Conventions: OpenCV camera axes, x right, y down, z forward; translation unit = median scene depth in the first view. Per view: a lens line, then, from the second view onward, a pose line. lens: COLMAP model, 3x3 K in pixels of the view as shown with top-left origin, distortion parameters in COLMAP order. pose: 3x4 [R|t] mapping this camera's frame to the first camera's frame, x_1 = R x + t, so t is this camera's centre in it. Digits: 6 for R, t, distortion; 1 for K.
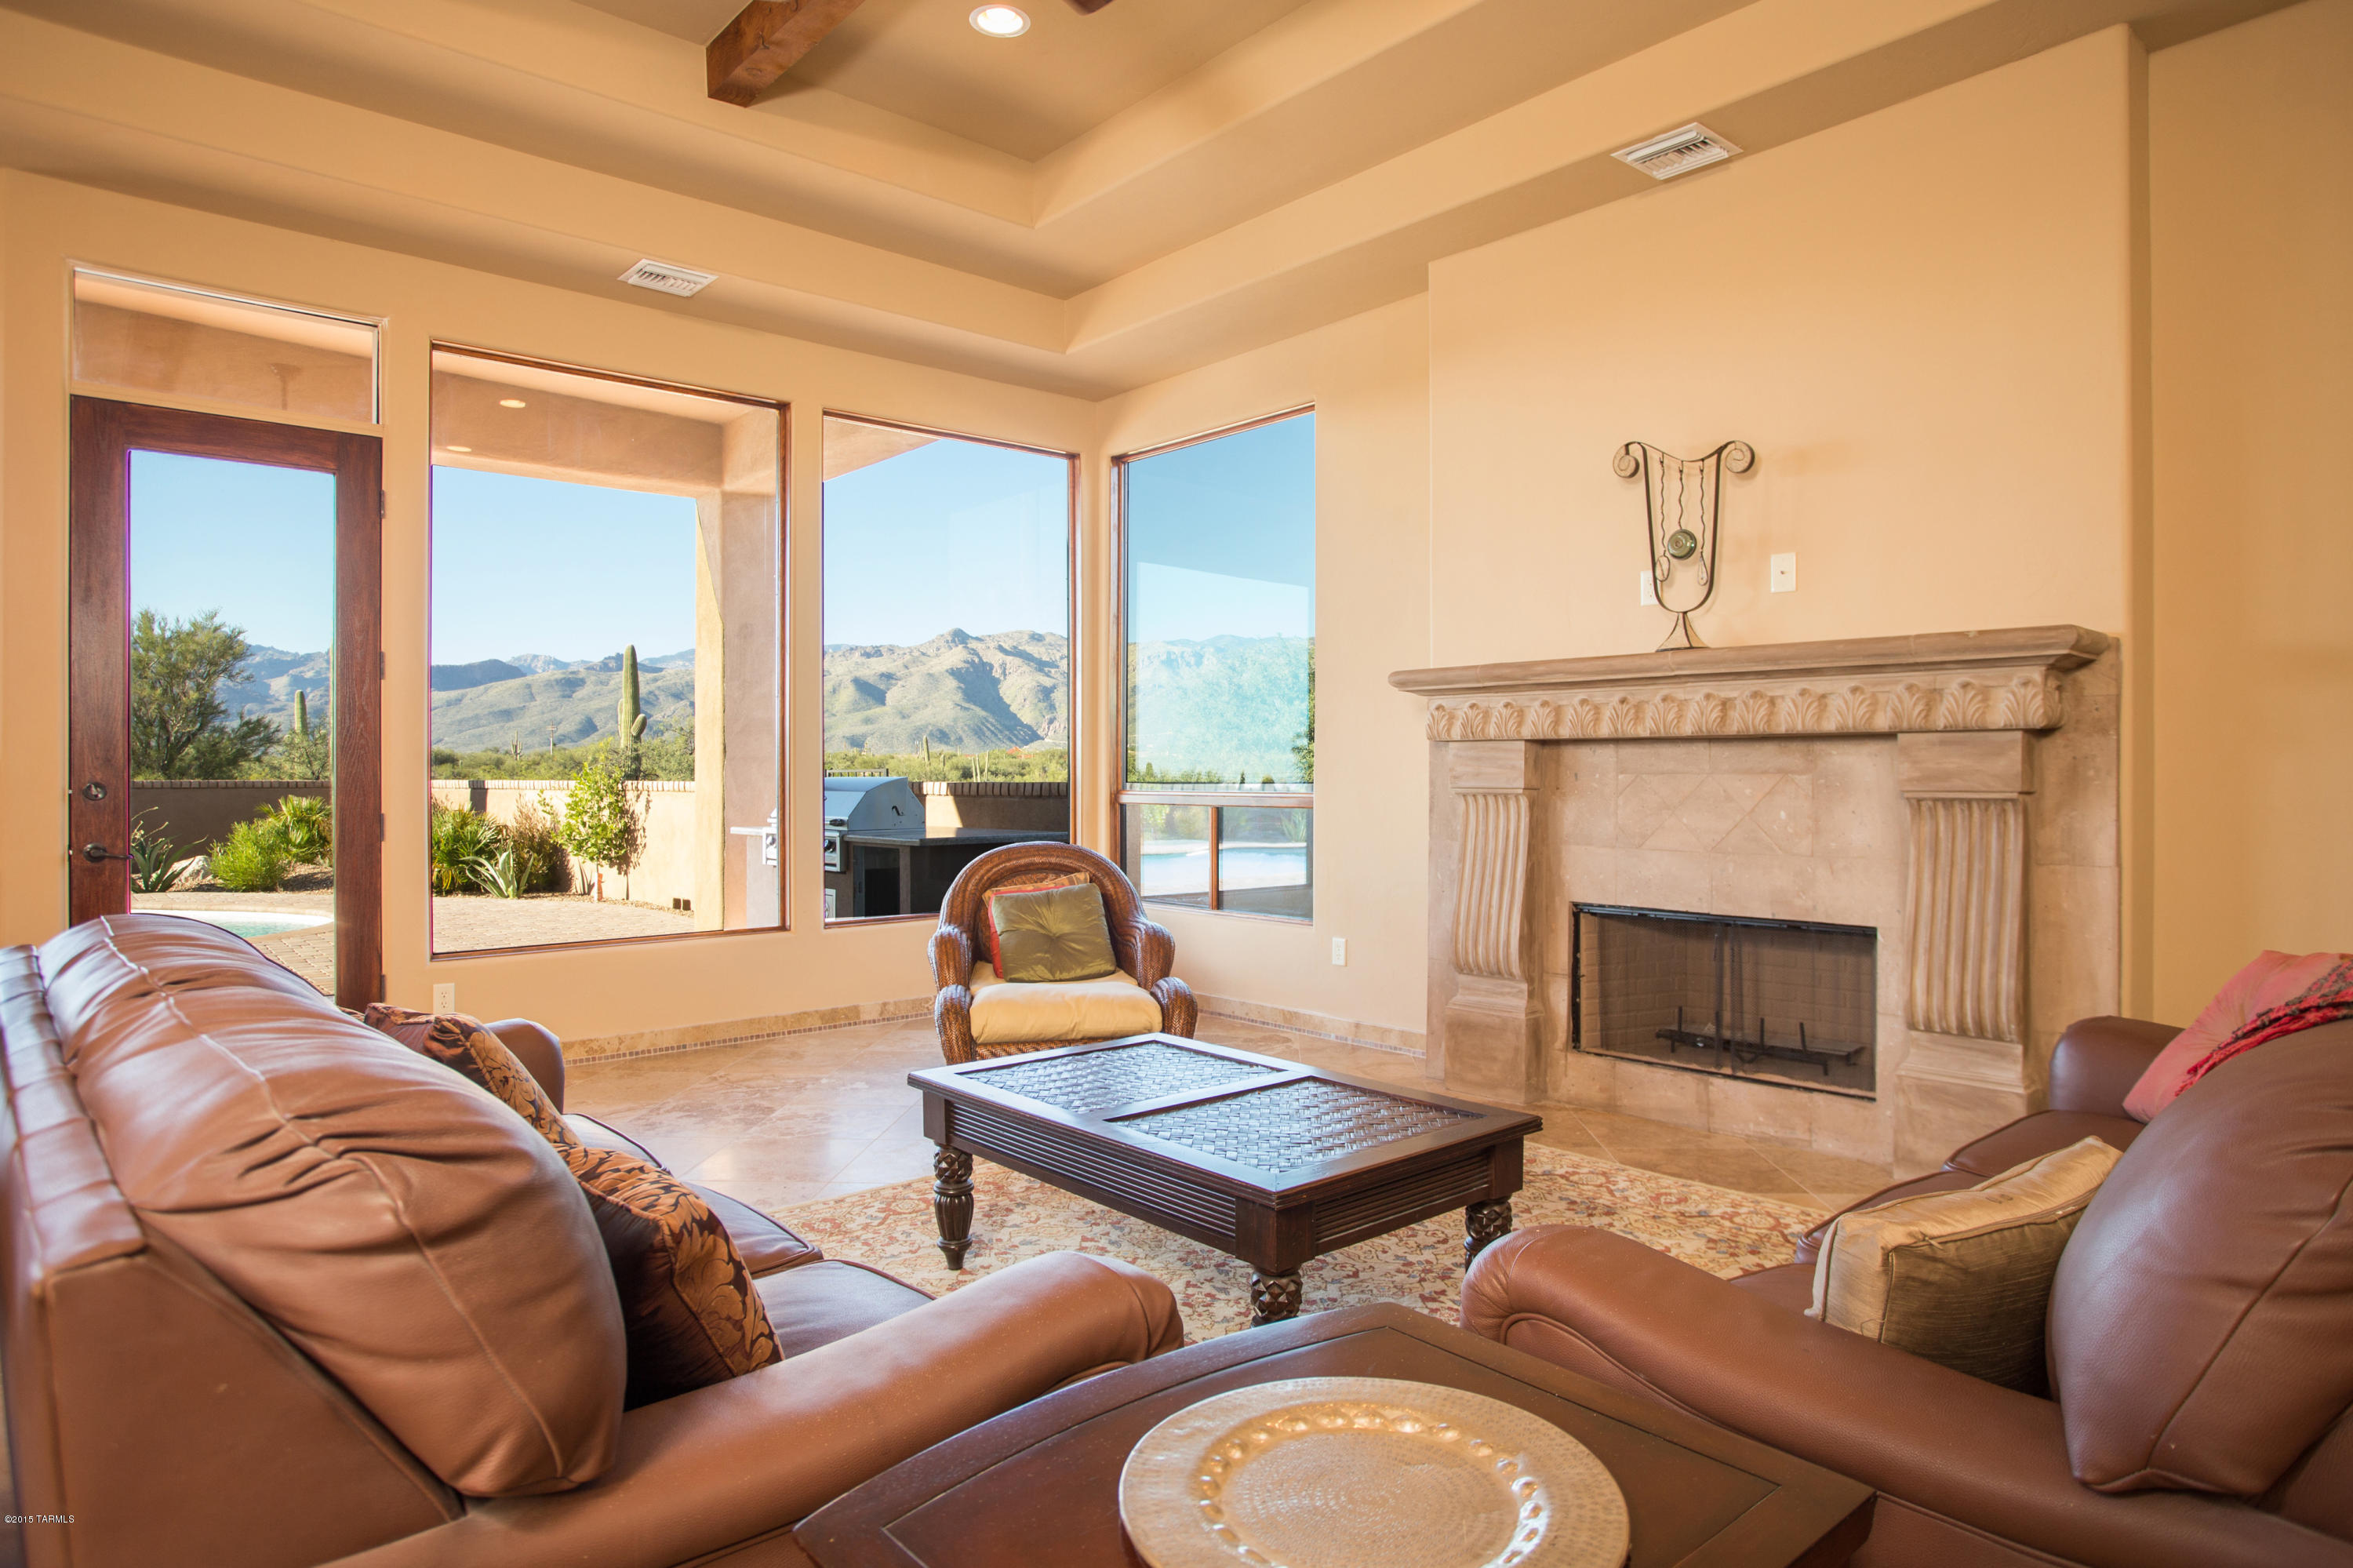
lens RADIAL K [[1357.4, 0, 1176.5], [0, 1357.4, 784.0], [0, 0, 1]] dist [-0.050802, 0.000529]
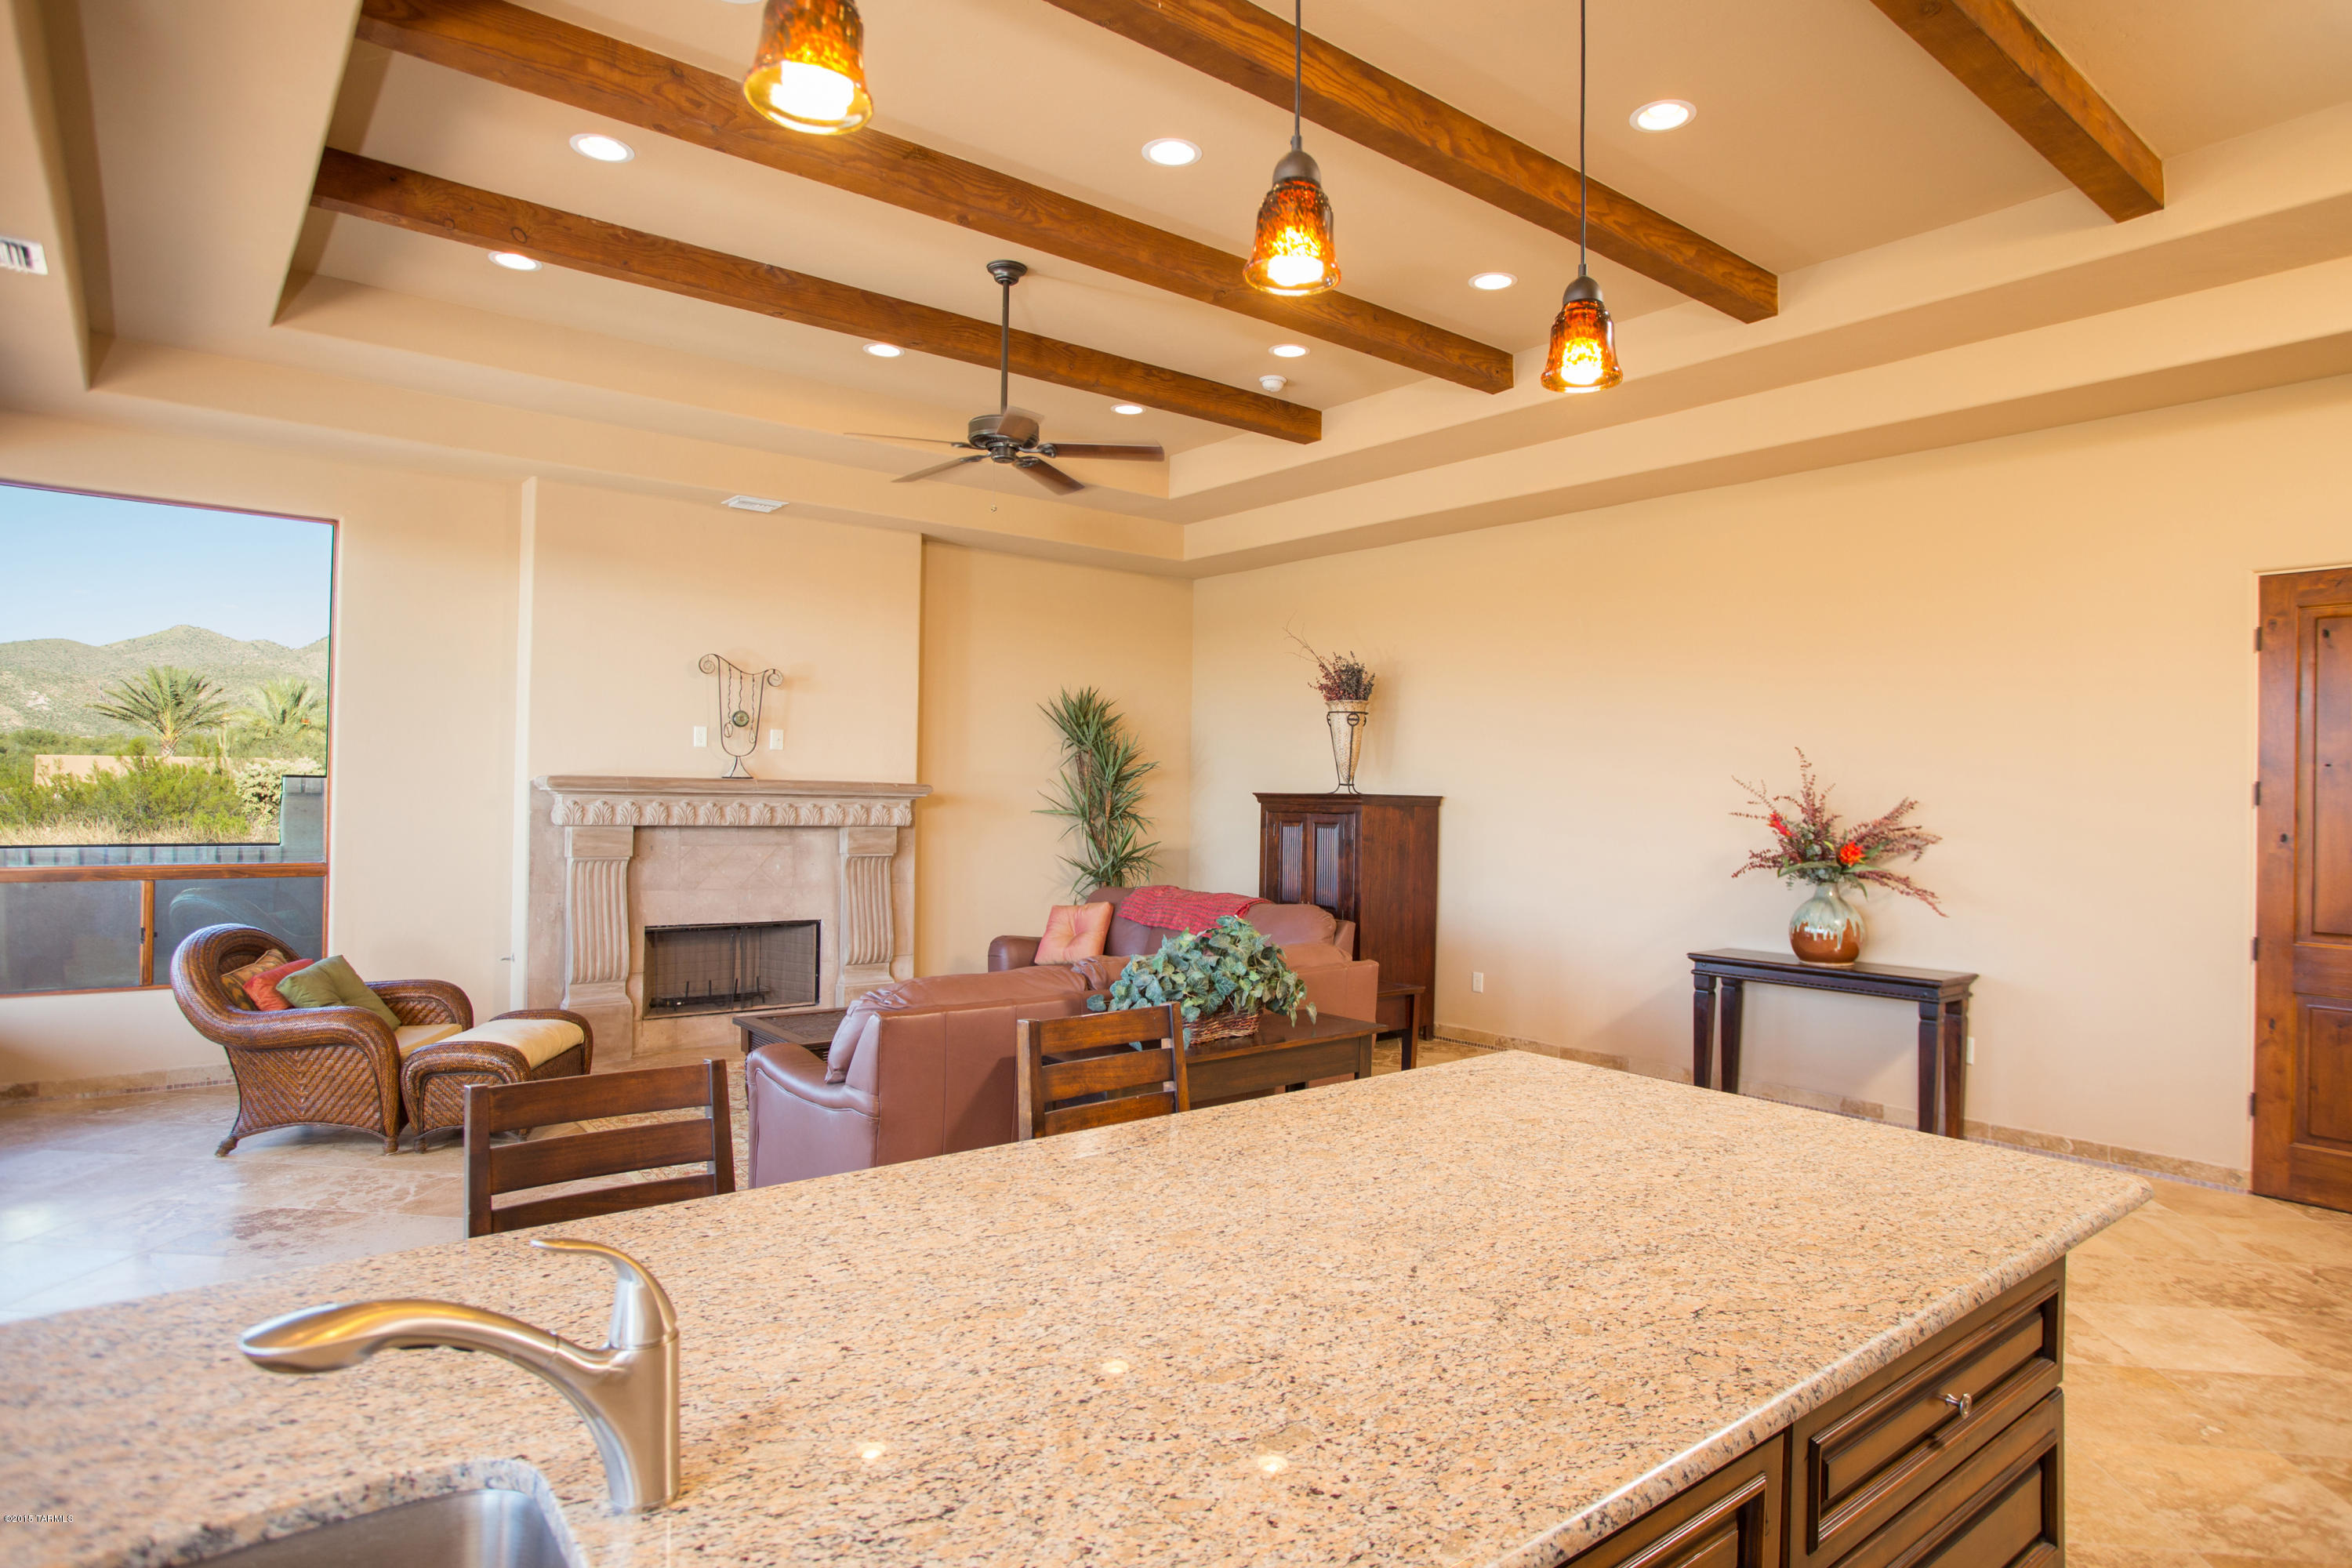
lens RADIAL K [[1356.7, 0, 1176.0], [0, 1356.7, 784.0], [0, 0, 1]] dist [-0.050802, 0.000529]
pose [[0.050382, 0.013670, 0.998636, -1.428956], [-0.009265, 0.999870, -0.013220, -0.074096], [-0.998687, -0.008586, 0.050502, 0.333009]]
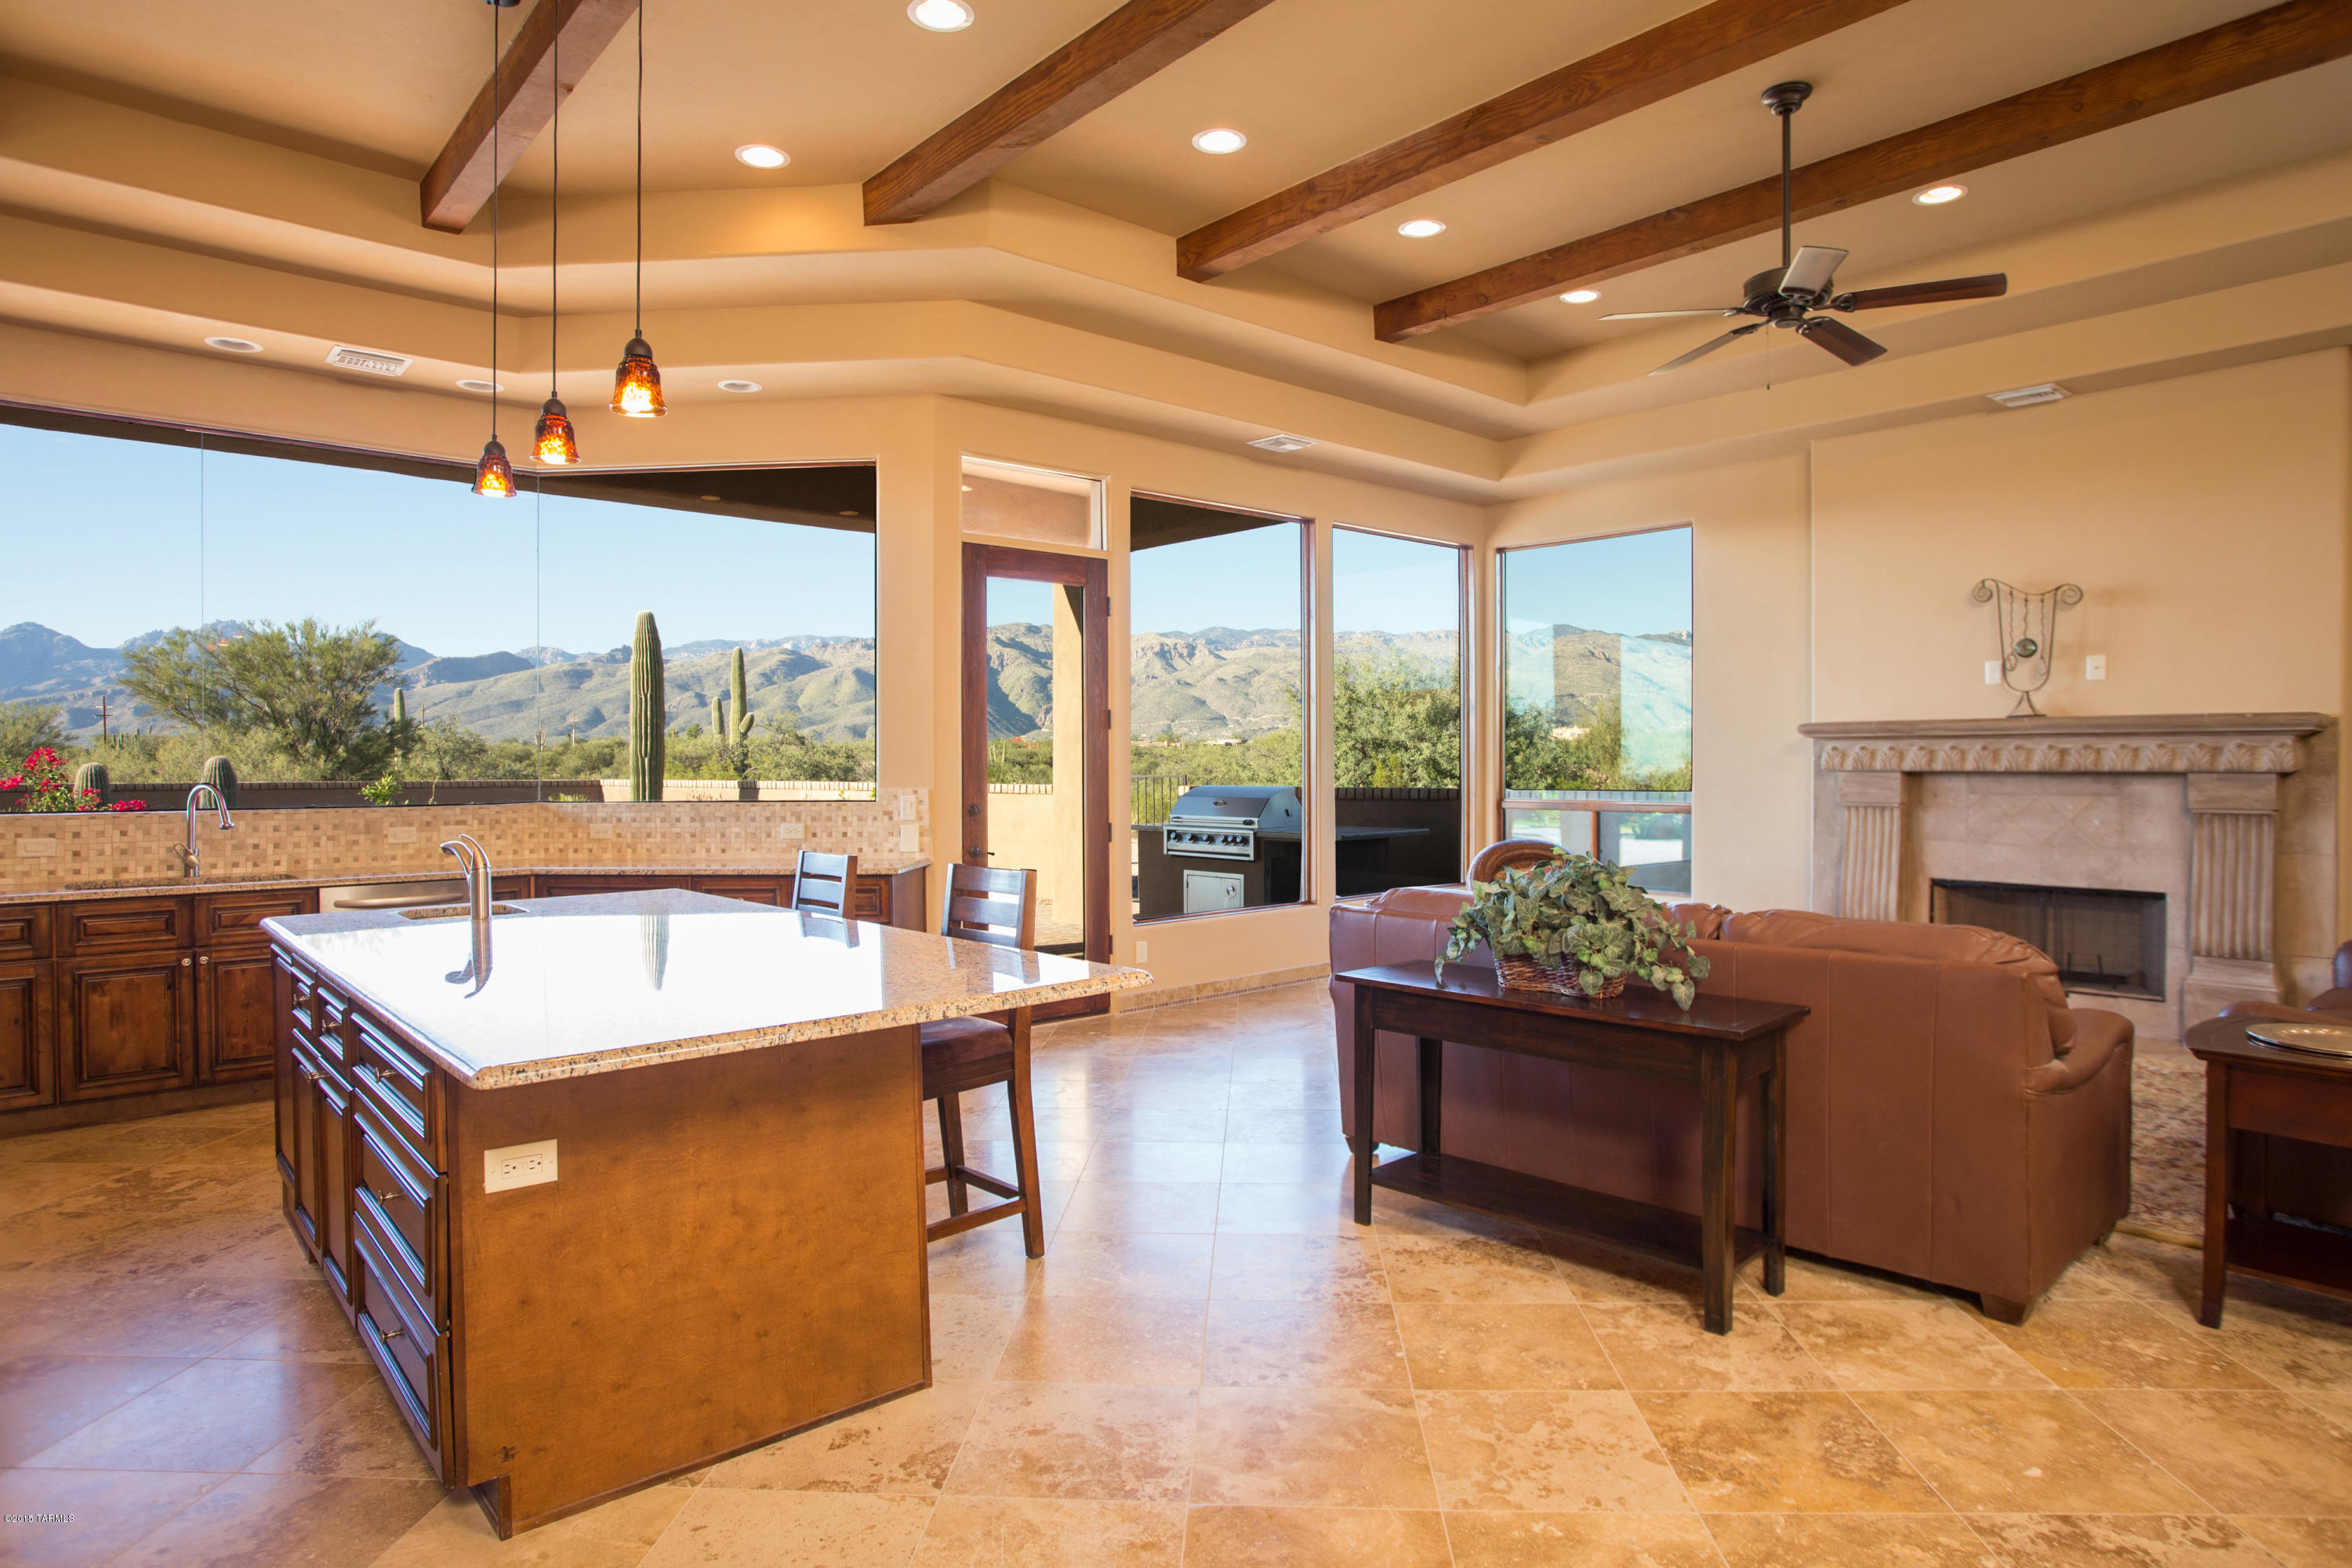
lens RADIAL K [[1318.9, 0, 1176.0], [0, 1318.9, 784.0], [0, 0, 1]] dist [-0.047638, 0.018604]
pose [[0.999980, -0.002213, 0.005978, -0.630670], [0.002157, 0.999954, 0.009344, -0.037779], [-0.005999, -0.009331, 0.999938, -0.504468]]
